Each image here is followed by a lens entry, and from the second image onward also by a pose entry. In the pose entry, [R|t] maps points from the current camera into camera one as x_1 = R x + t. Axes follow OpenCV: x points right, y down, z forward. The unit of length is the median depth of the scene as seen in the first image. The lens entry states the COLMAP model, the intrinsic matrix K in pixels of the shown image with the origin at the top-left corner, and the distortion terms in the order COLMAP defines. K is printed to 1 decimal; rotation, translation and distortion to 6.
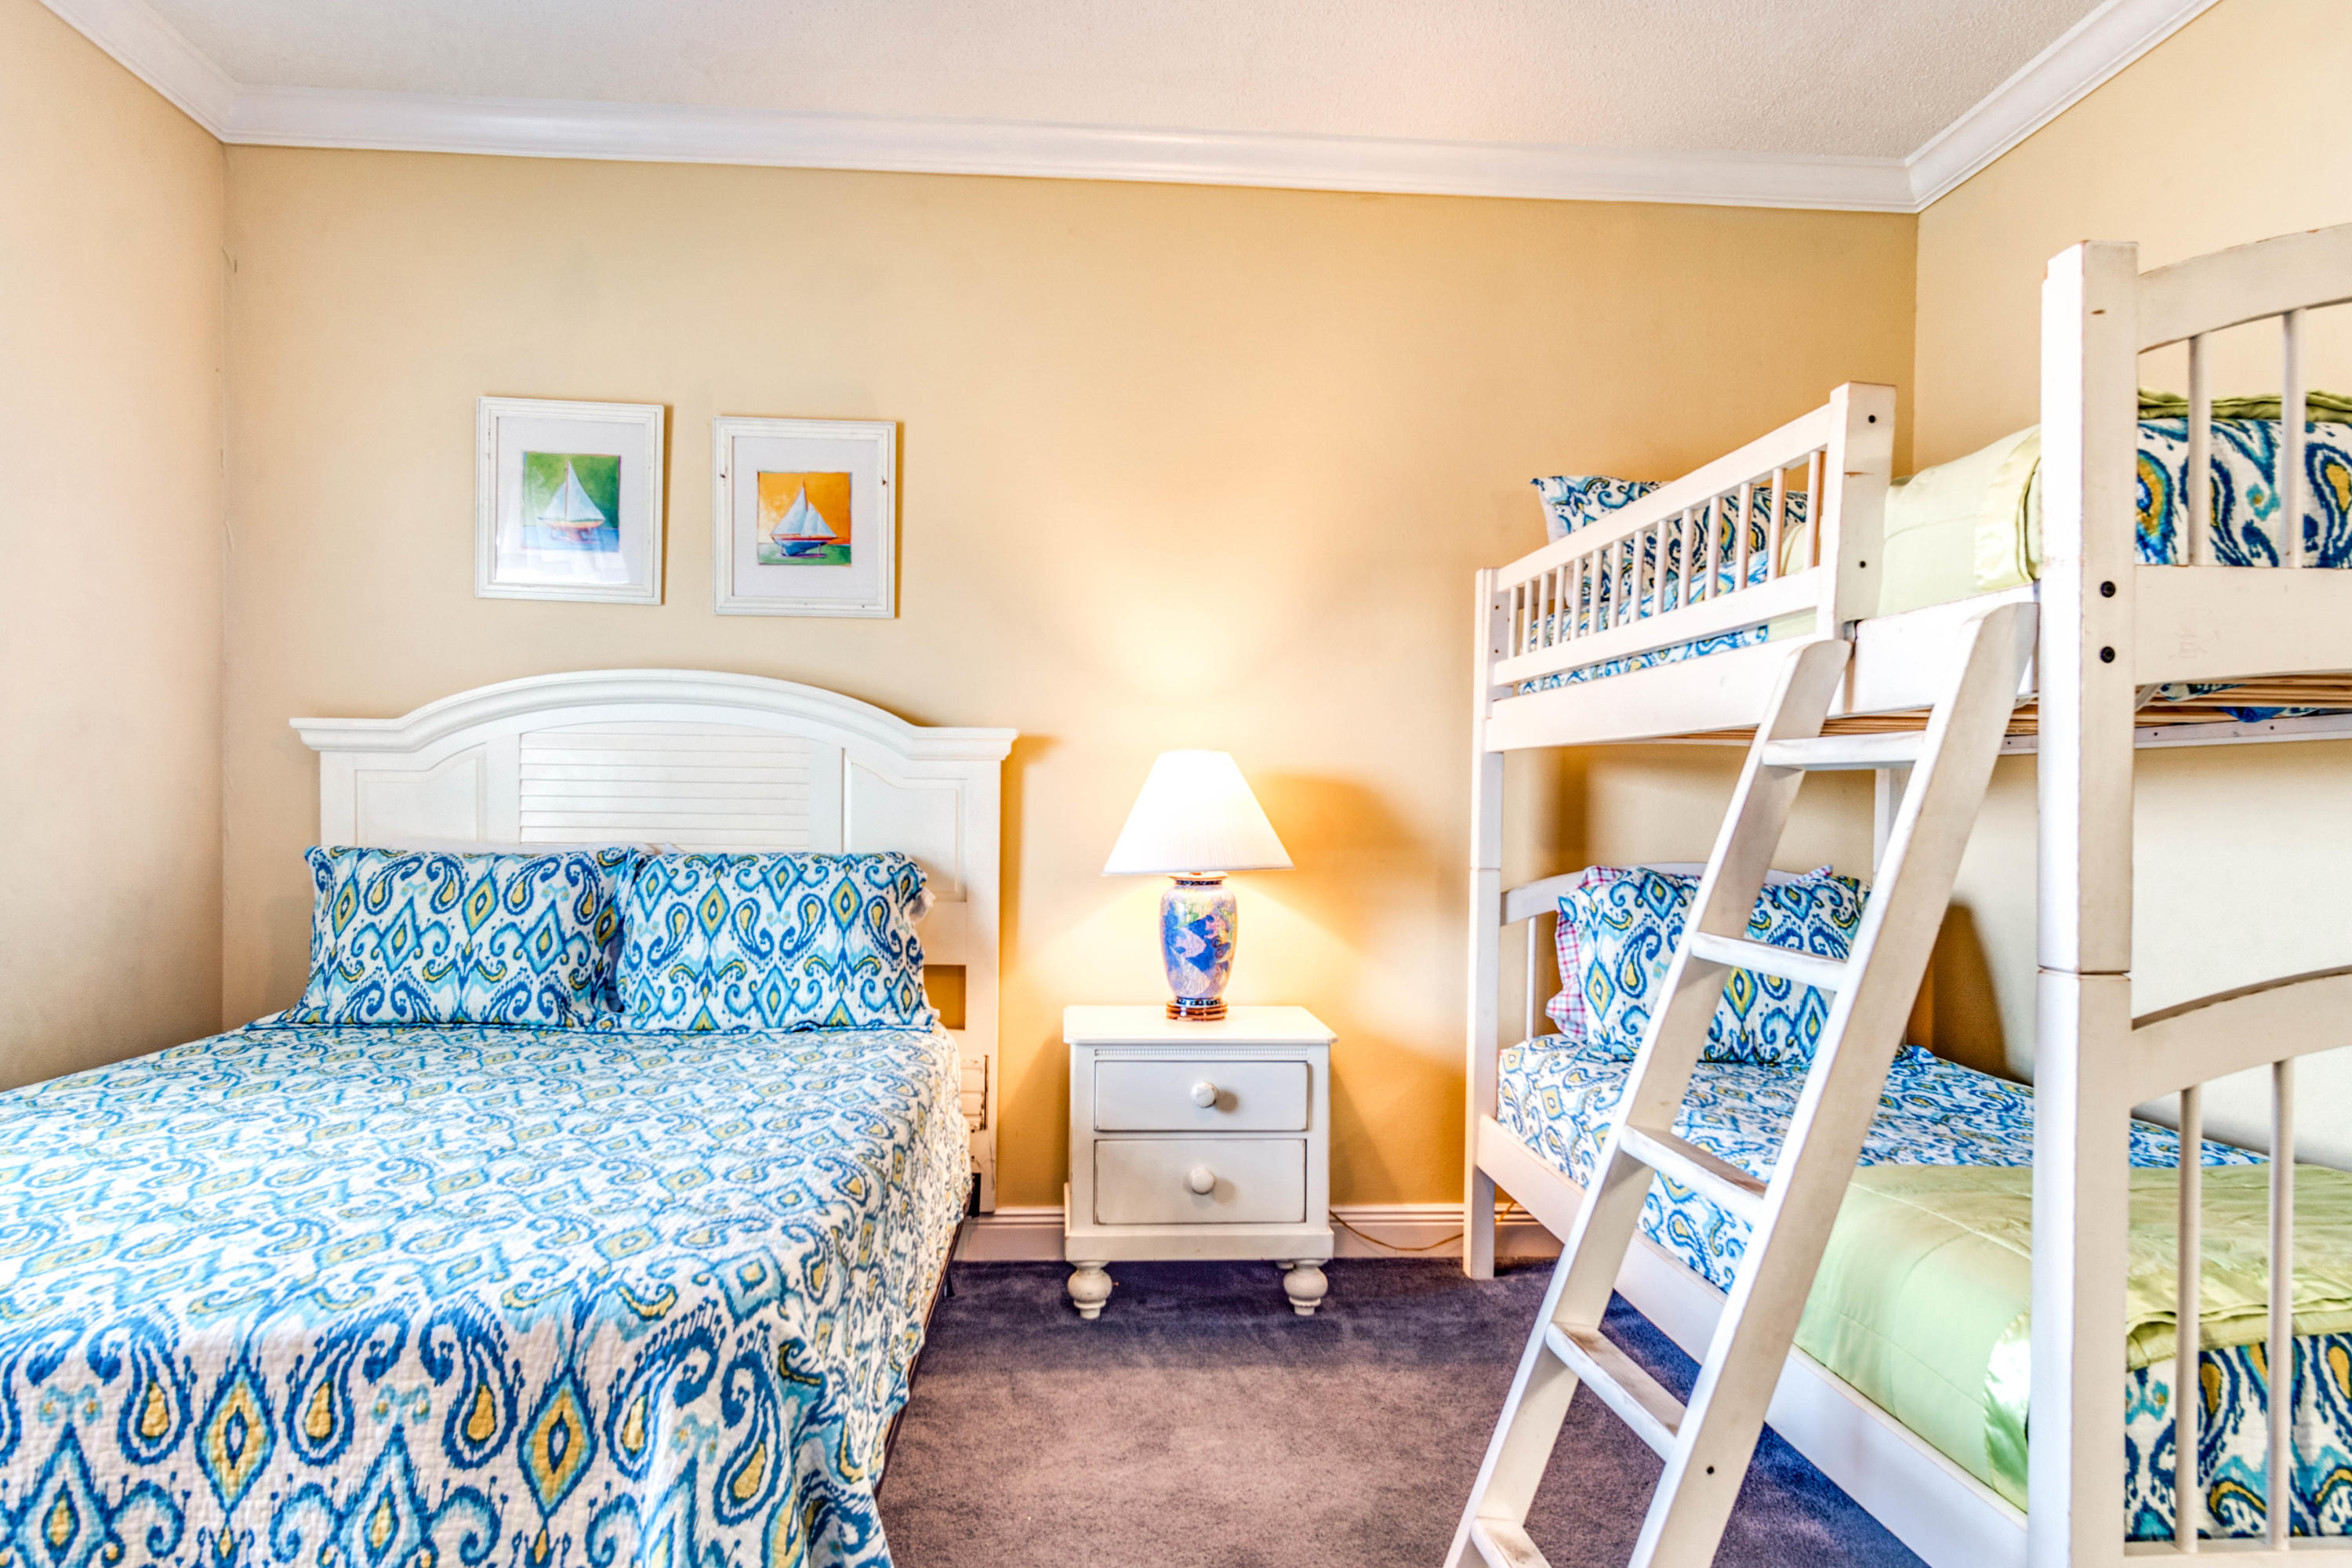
lens RADIAL K [[1379.9, 0, 1178.5], [0, 1379.9, 808.6], [0, 0, 1]] dist [0.001294, 0.004511]
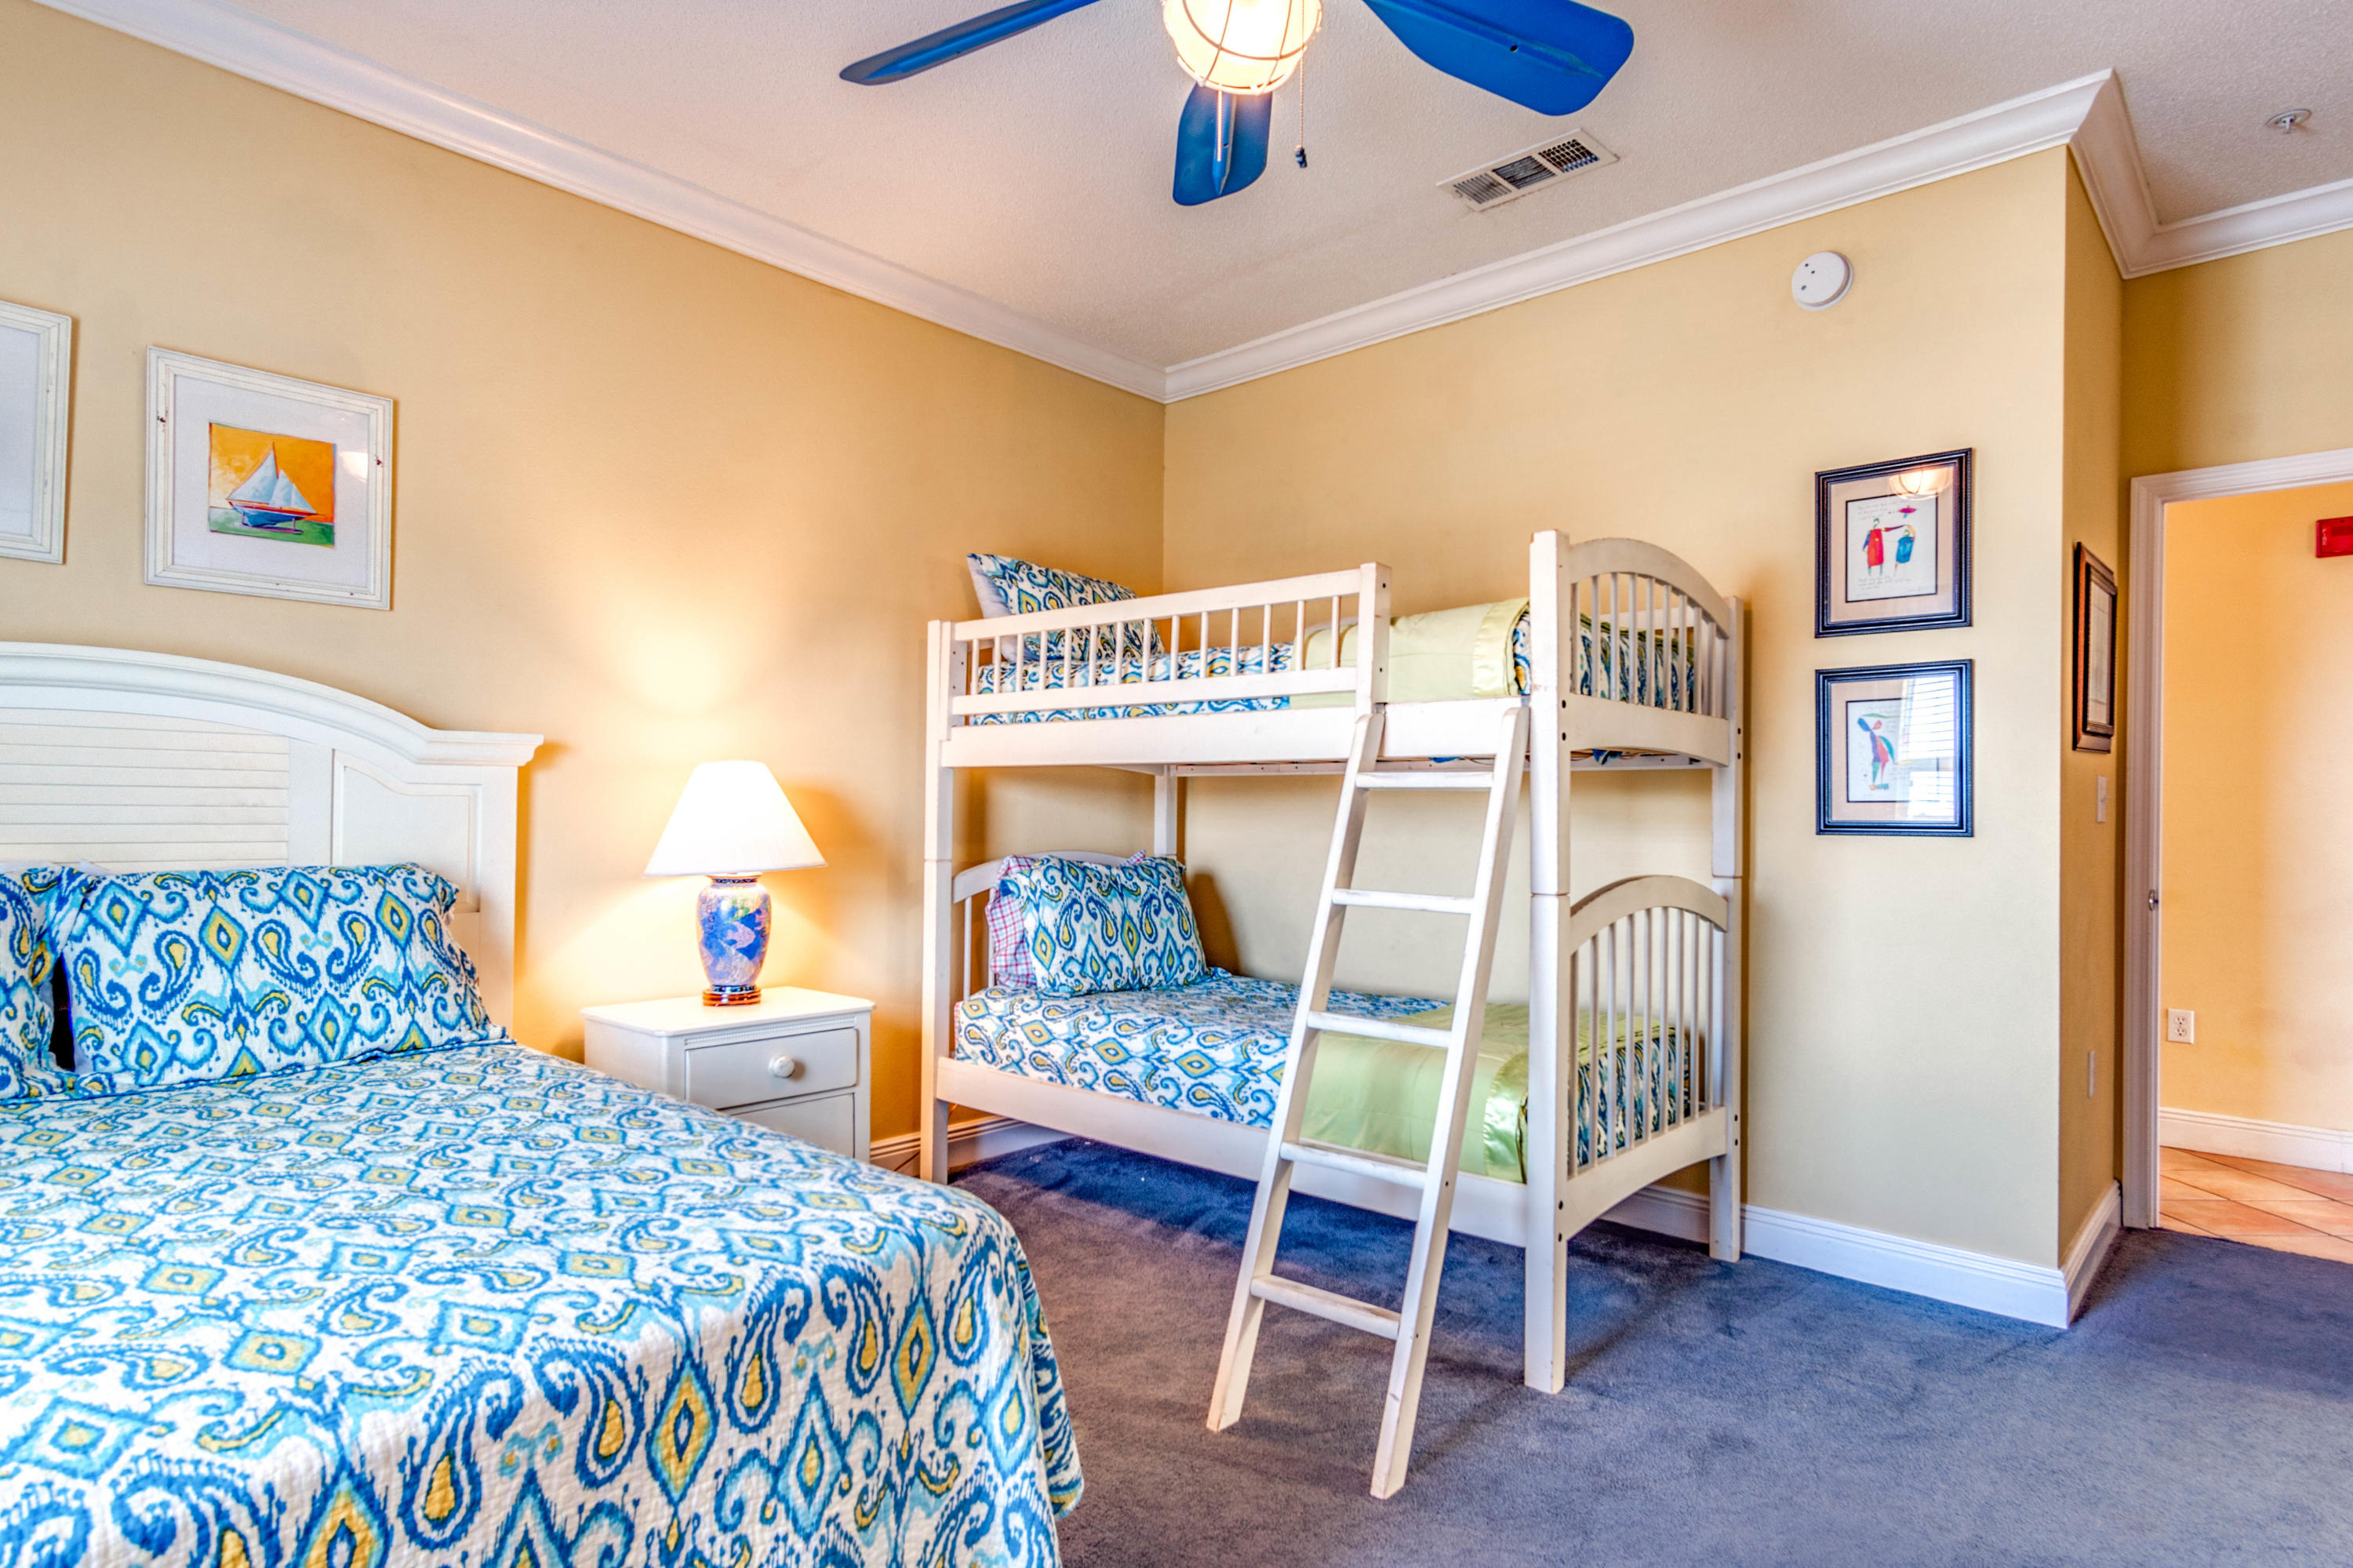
lens RADIAL K [[1266.2, 0, 1176.4], [0, 1266.2, 802.5], [0, 0, 1]] dist [0.001405, 0.005074]
pose [[0.725790, -0.001081, 0.687915, -0.773372], [0.003332, 0.999993, -0.001945, -0.010667], [-0.687908, 0.003704, 0.725788, 0.037357]]
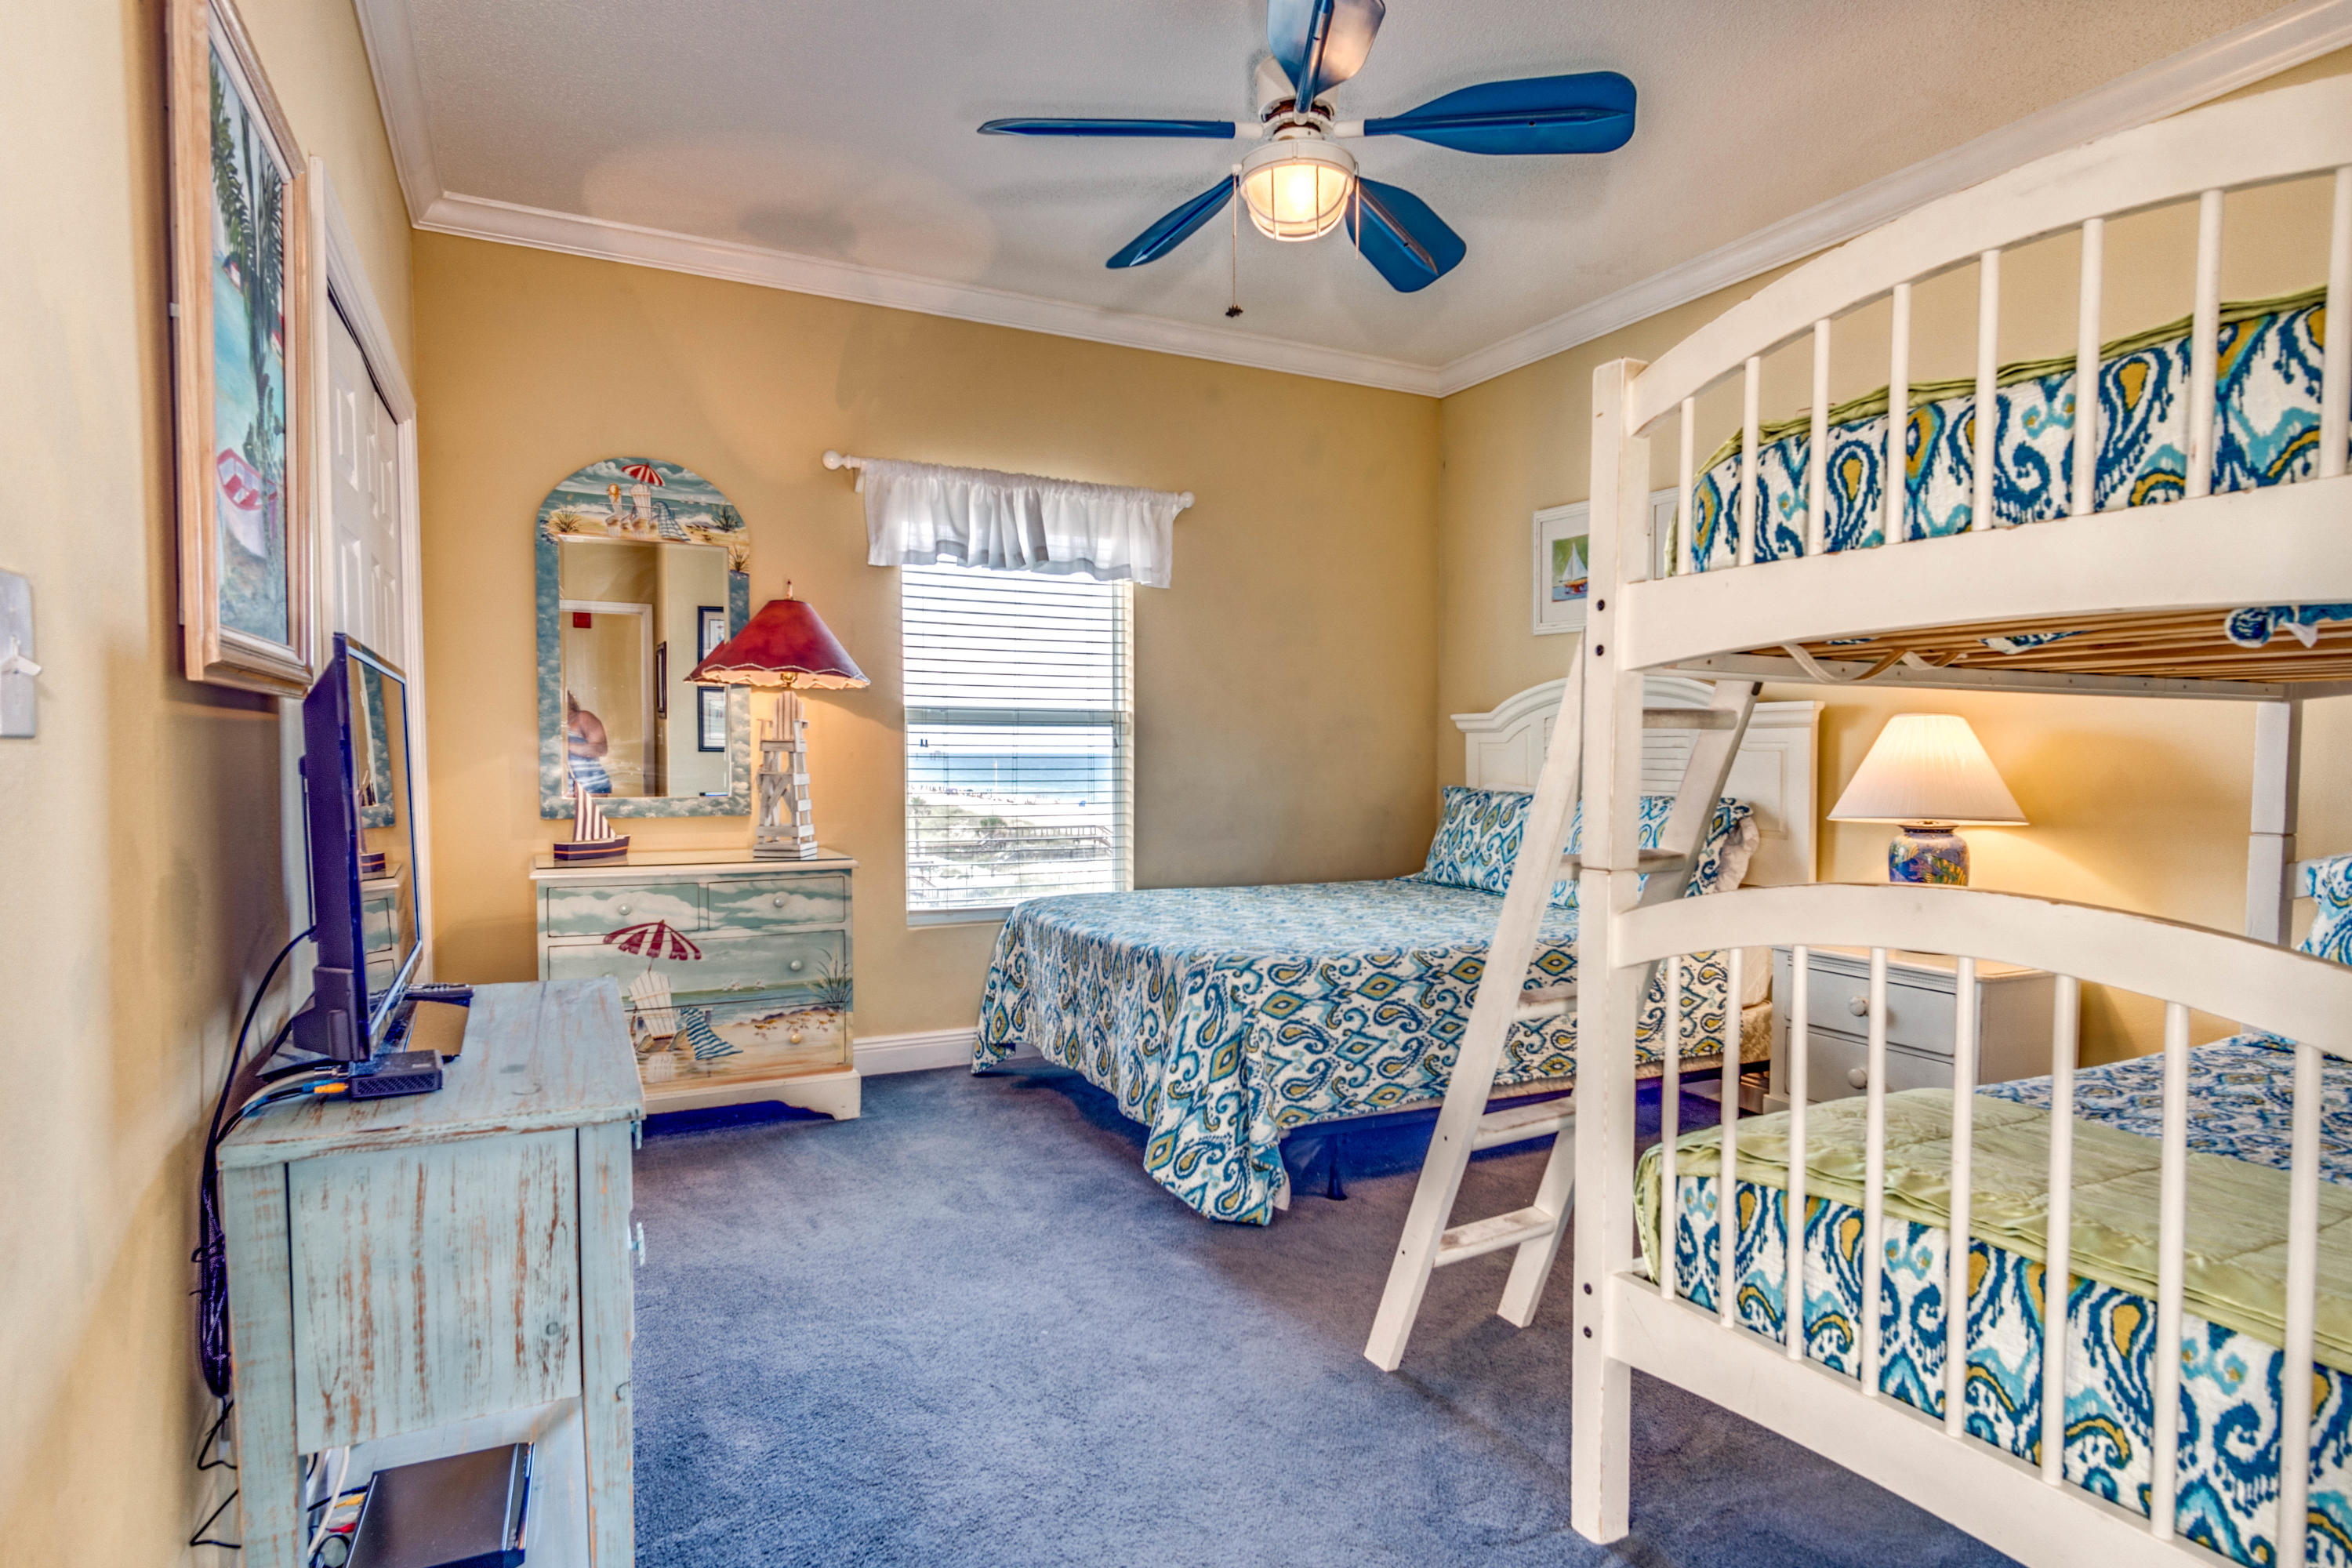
lens RADIAL K [[1265.6, 0, 1151.5], [0, 1265.6, 806.4], [0, 0, 1]] dist [0.001405, 0.005074]
pose [[0.372741, 0.029174, -0.927477, 1.325094], [-0.003489, 0.999543, 0.030038, 0.010145], [0.927929, -0.007960, 0.372672, 0.048326]]
